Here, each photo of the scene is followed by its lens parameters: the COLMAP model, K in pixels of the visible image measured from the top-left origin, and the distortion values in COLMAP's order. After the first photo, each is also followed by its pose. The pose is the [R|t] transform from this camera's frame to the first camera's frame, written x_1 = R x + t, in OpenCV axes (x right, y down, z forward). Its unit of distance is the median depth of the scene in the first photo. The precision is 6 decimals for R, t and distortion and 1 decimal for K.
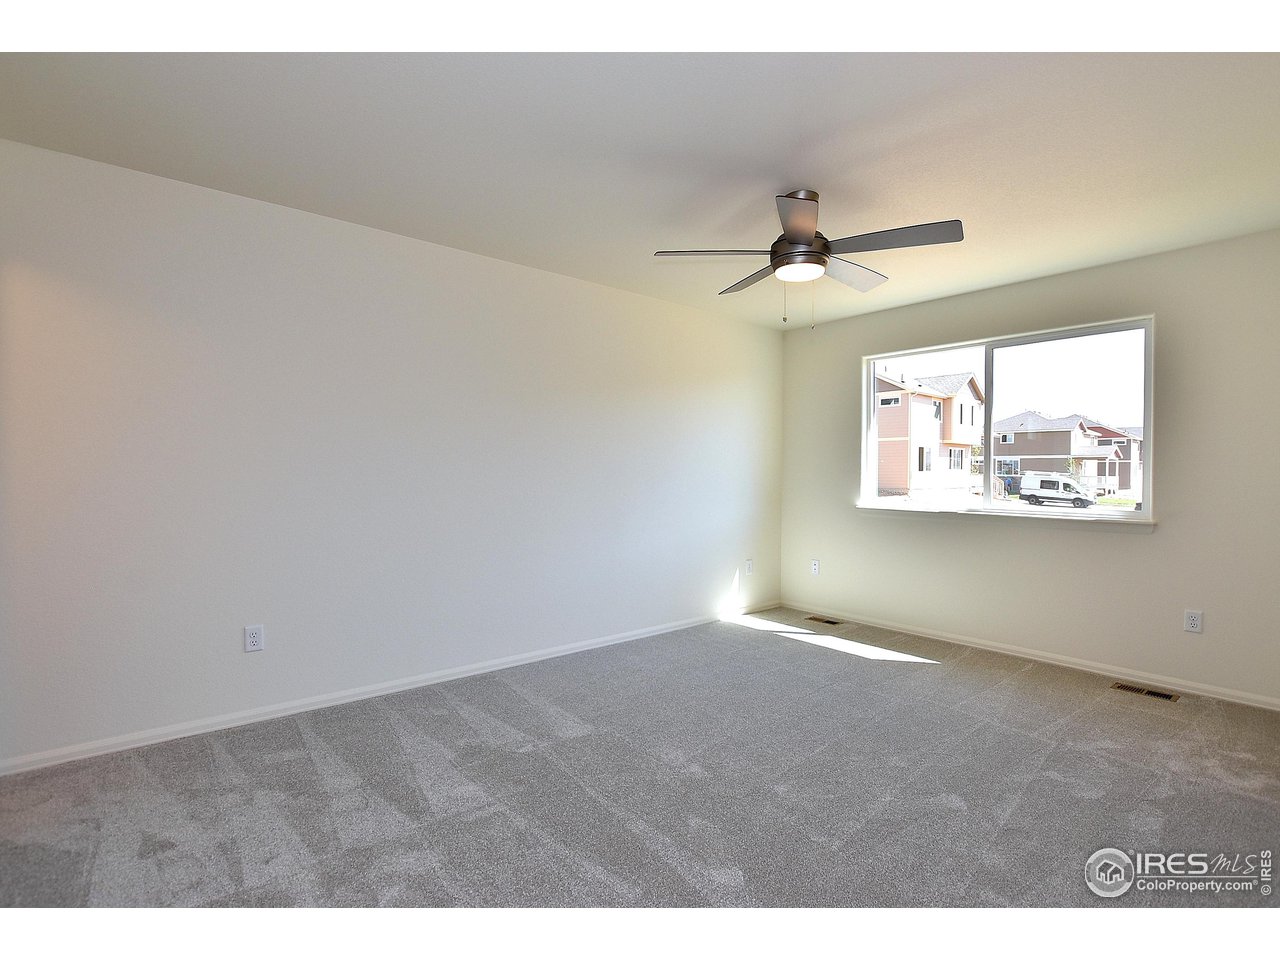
lens RADIAL K [[595.2, 0, 640.0], [0, 595.2, 480.0], [0, 0, 1]] dist [-0.026231, 0.001764]
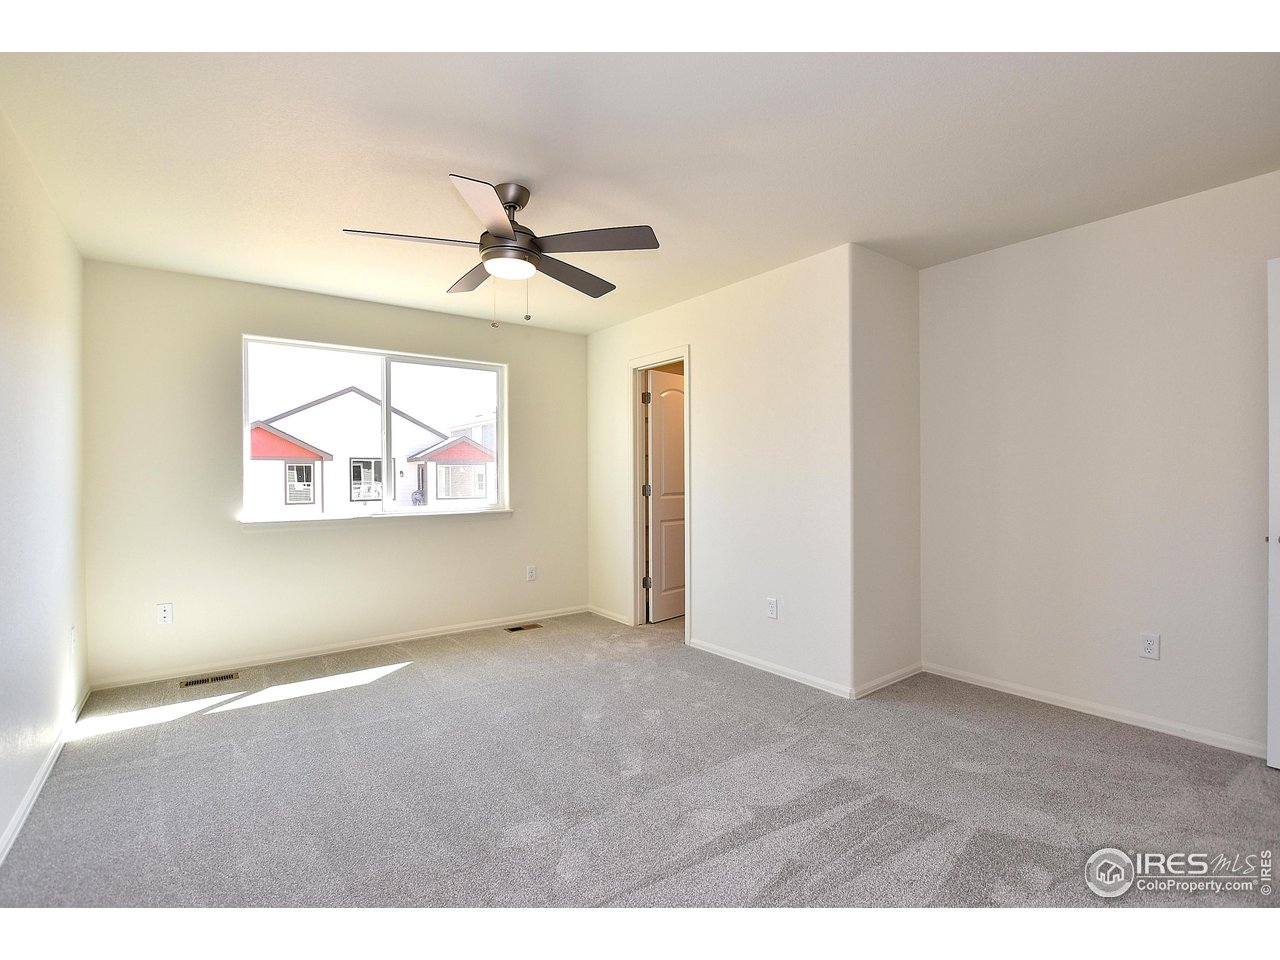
lens RADIAL K [[583.8, 0, 644.2], [0, 583.8, 494.0], [0, 0, 1]] dist [-0.047142, 0.000847]
pose [[0.047073, -0.040068, 0.998087, -0.476797], [0.021118, 0.999012, 0.039109, -0.015750], [-0.998668, 0.019236, 0.047873, 0.545151]]
